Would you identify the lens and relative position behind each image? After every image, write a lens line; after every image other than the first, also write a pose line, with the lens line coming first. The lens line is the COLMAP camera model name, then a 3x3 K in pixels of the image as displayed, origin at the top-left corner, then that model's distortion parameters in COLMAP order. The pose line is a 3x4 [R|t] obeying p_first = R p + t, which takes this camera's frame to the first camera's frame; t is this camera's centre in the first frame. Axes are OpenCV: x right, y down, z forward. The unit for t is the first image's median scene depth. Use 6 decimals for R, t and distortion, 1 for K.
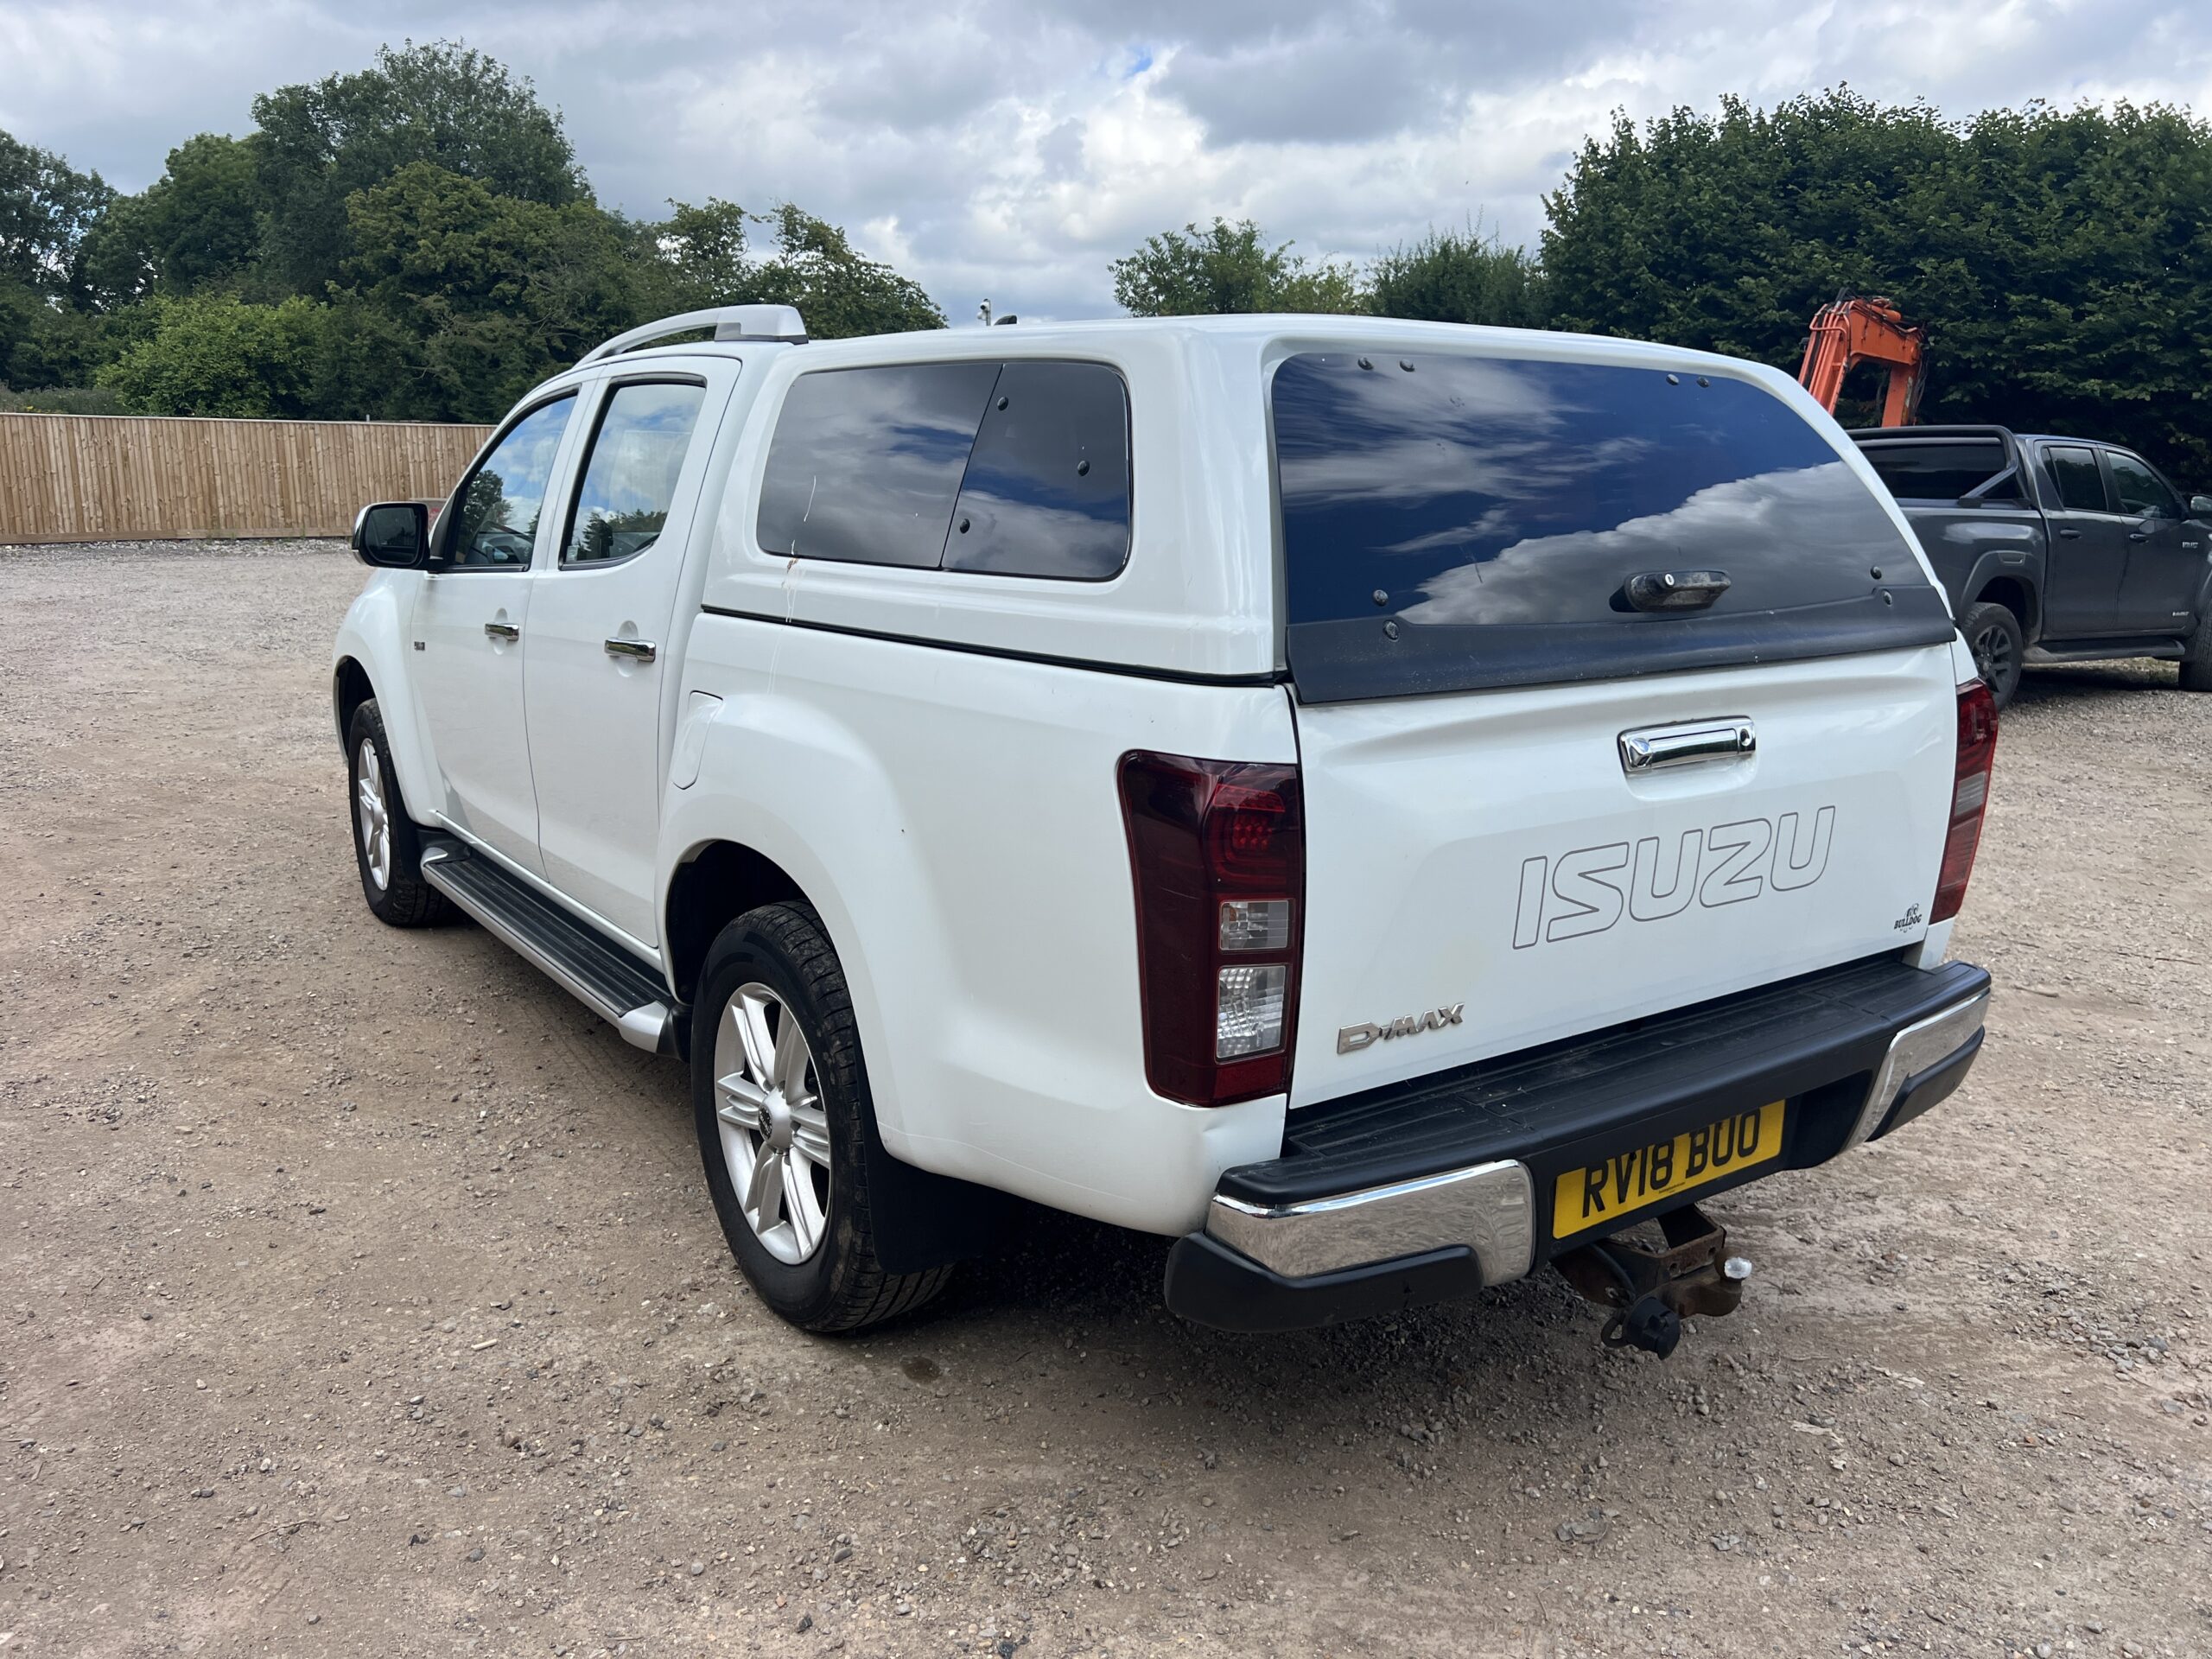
lens RADIAL K [[1667.8, 0, 1115.6], [0, 1667.8, 814.7], [0, 0, 1]] dist [0.011526, 0.006661]
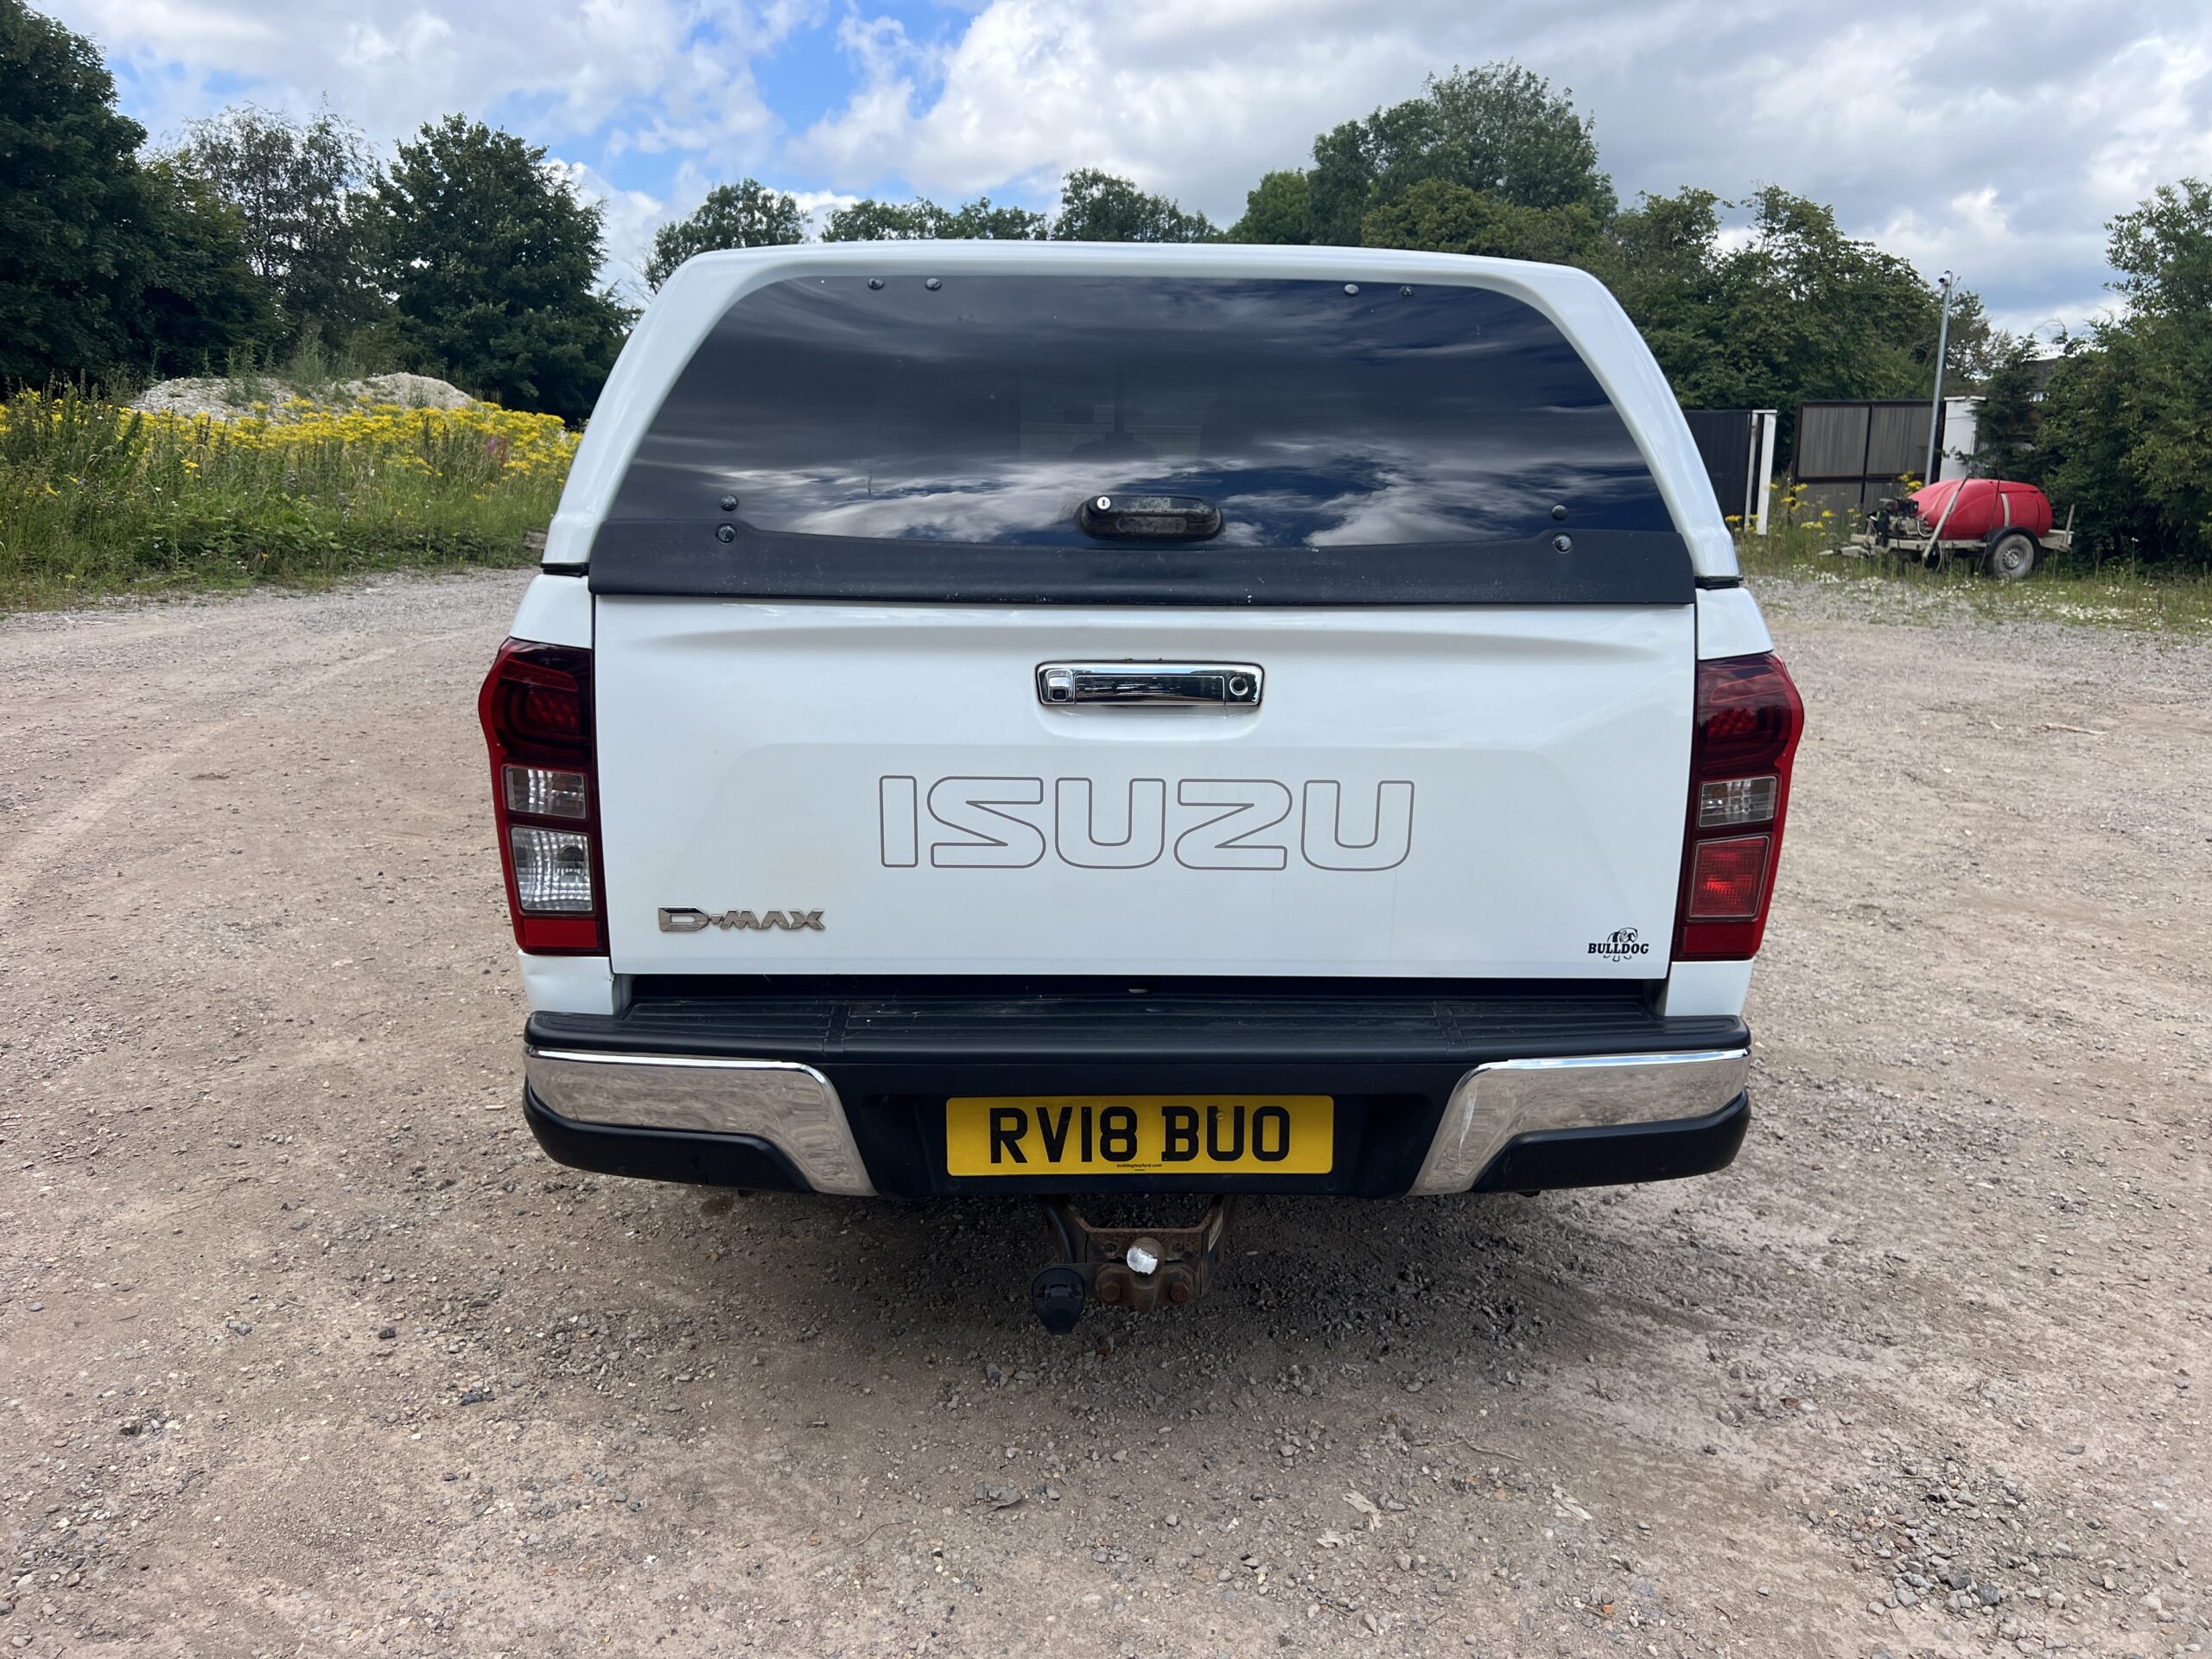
lens RADIAL K [[1668.0, 0, 1130.0], [0, 1668.0, 789.0], [0, 0, 1]] dist [0.054479, -0.058353]
pose [[0.835482, 0.105970, -0.539203, 0.446951], [-0.114449, 0.993268, 0.017871, -0.000272], [0.537467, 0.046780, 0.841986, 0.114182]]
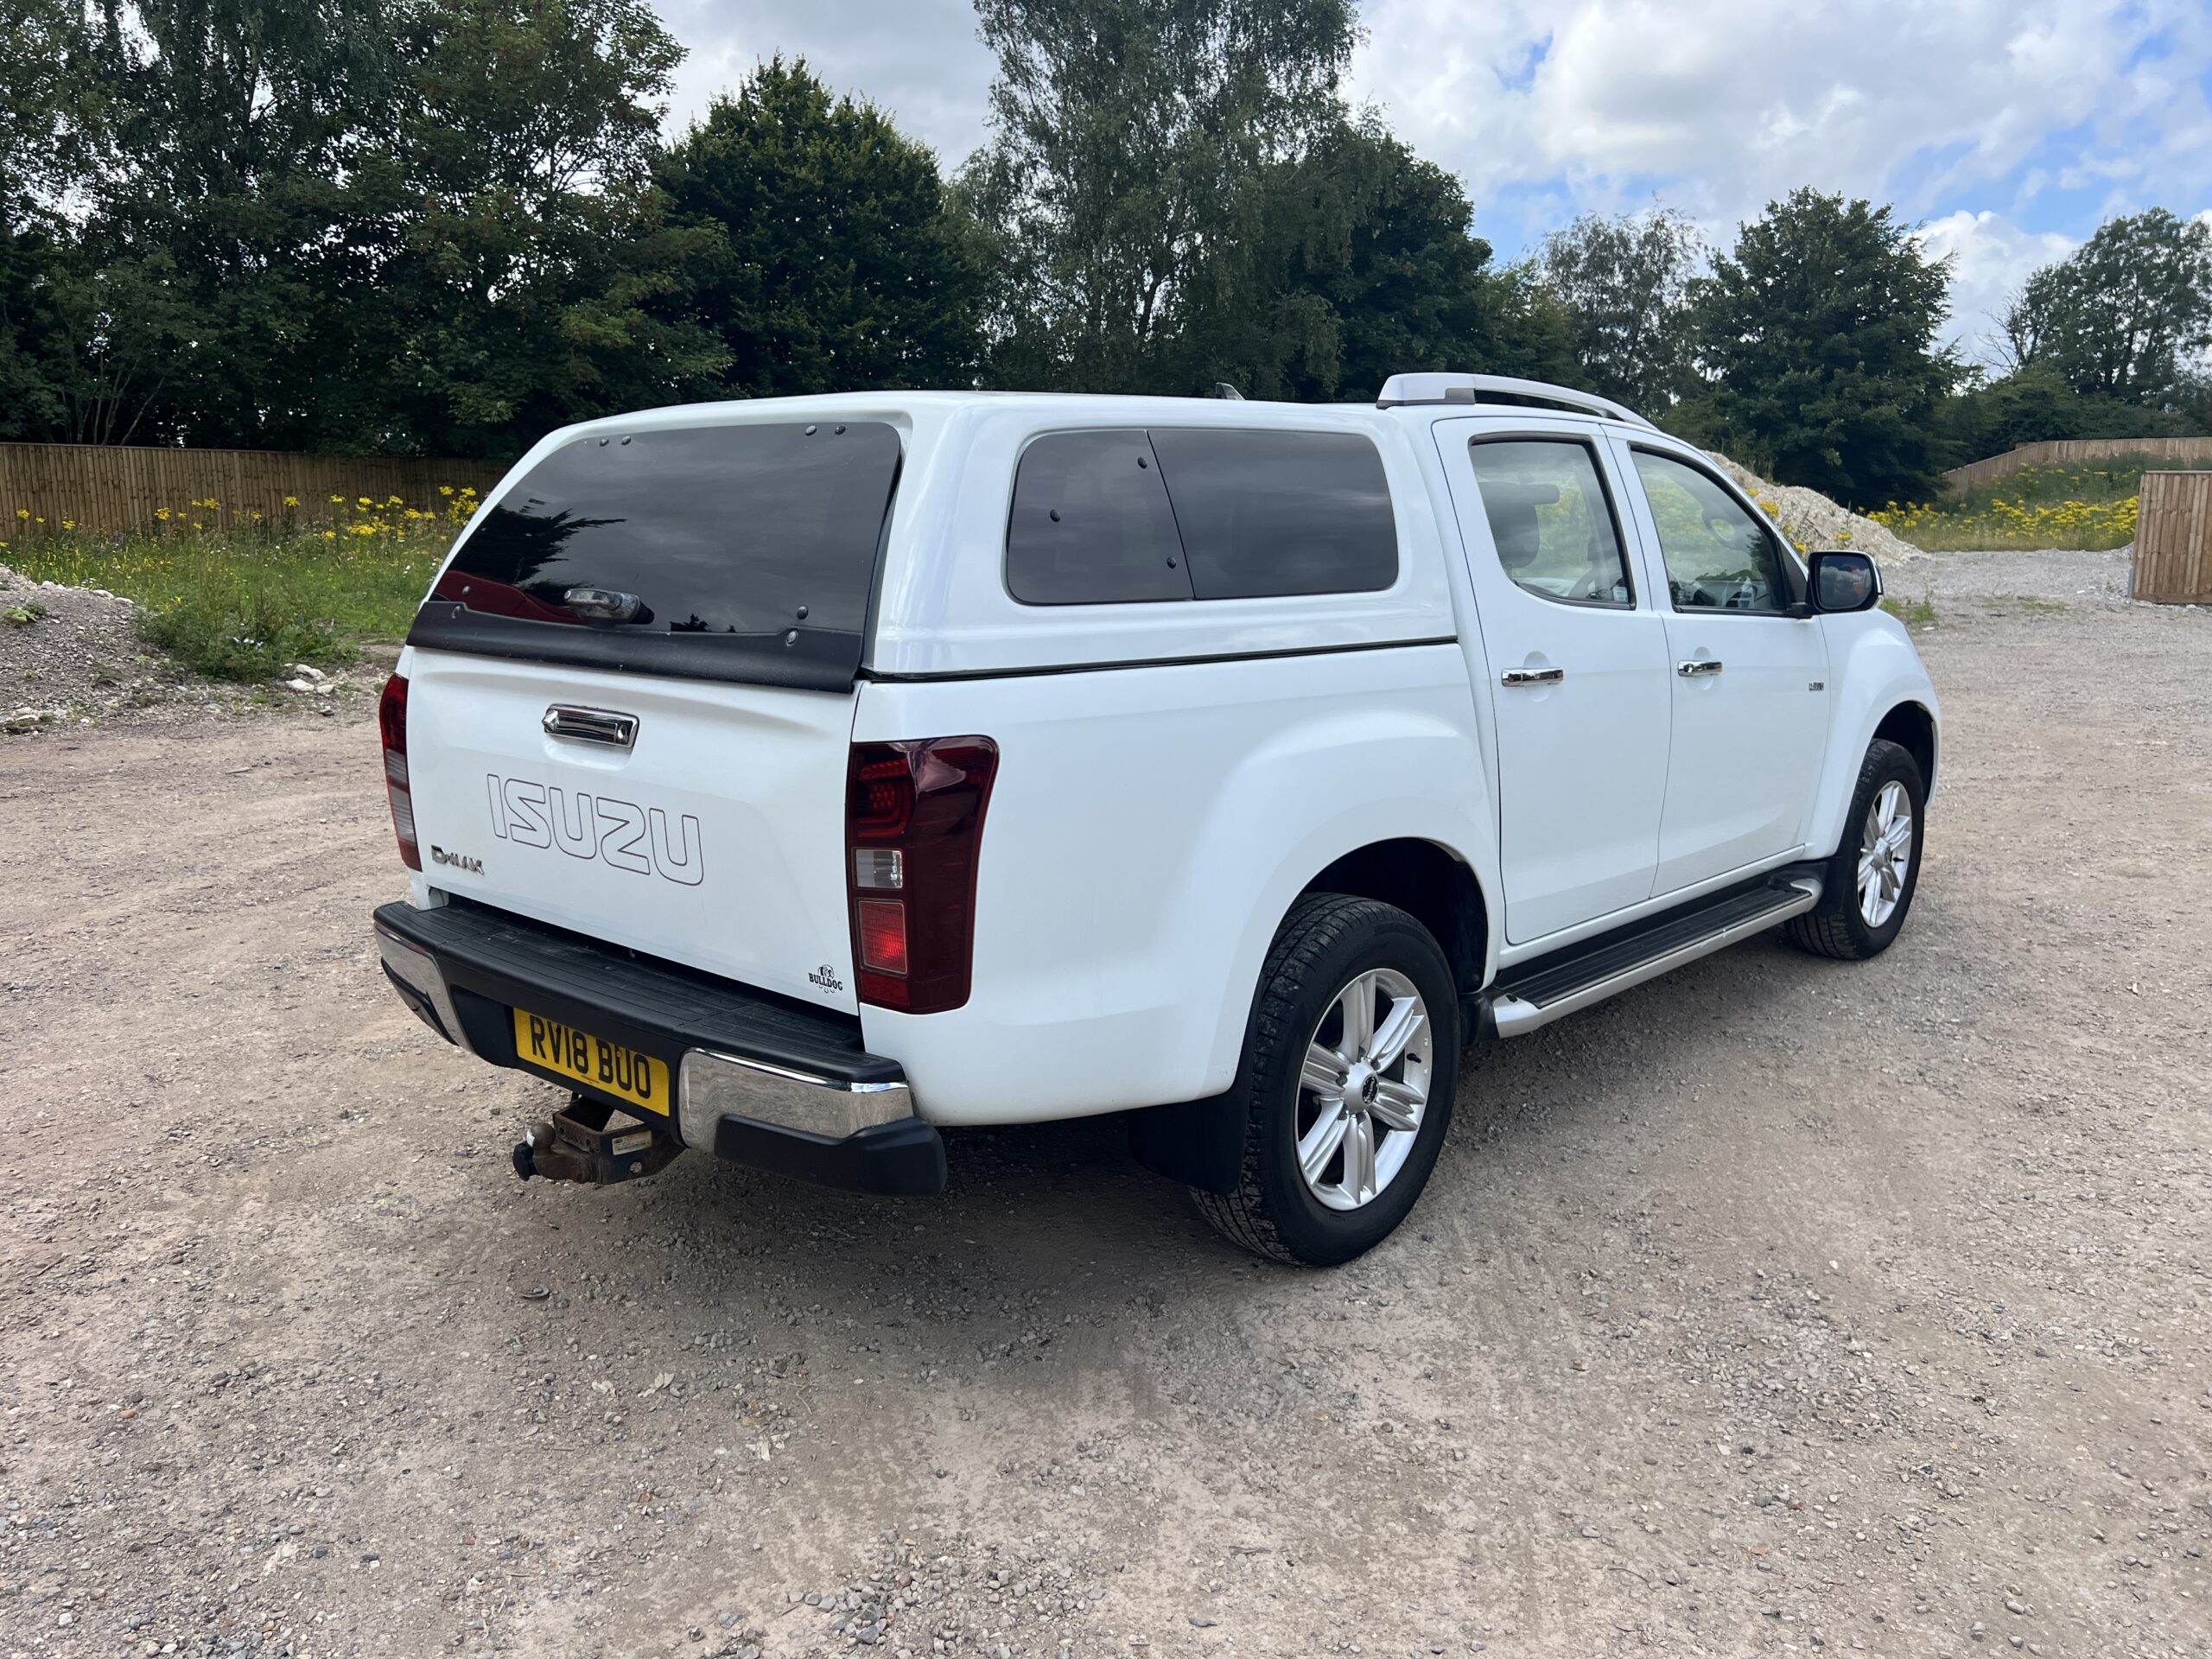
lens RADIAL K [[1667.9, 0, 1099.4], [0, 1667.9, 819.6], [0, 0, 1]] dist [0.044473, -0.054097]
pose [[0.215597, 0.162285, -0.962903, 0.885130], [-0.194197, 0.973522, 0.120593, -0.107209], [0.956977, 0.160994, 0.241404, 0.571098]]
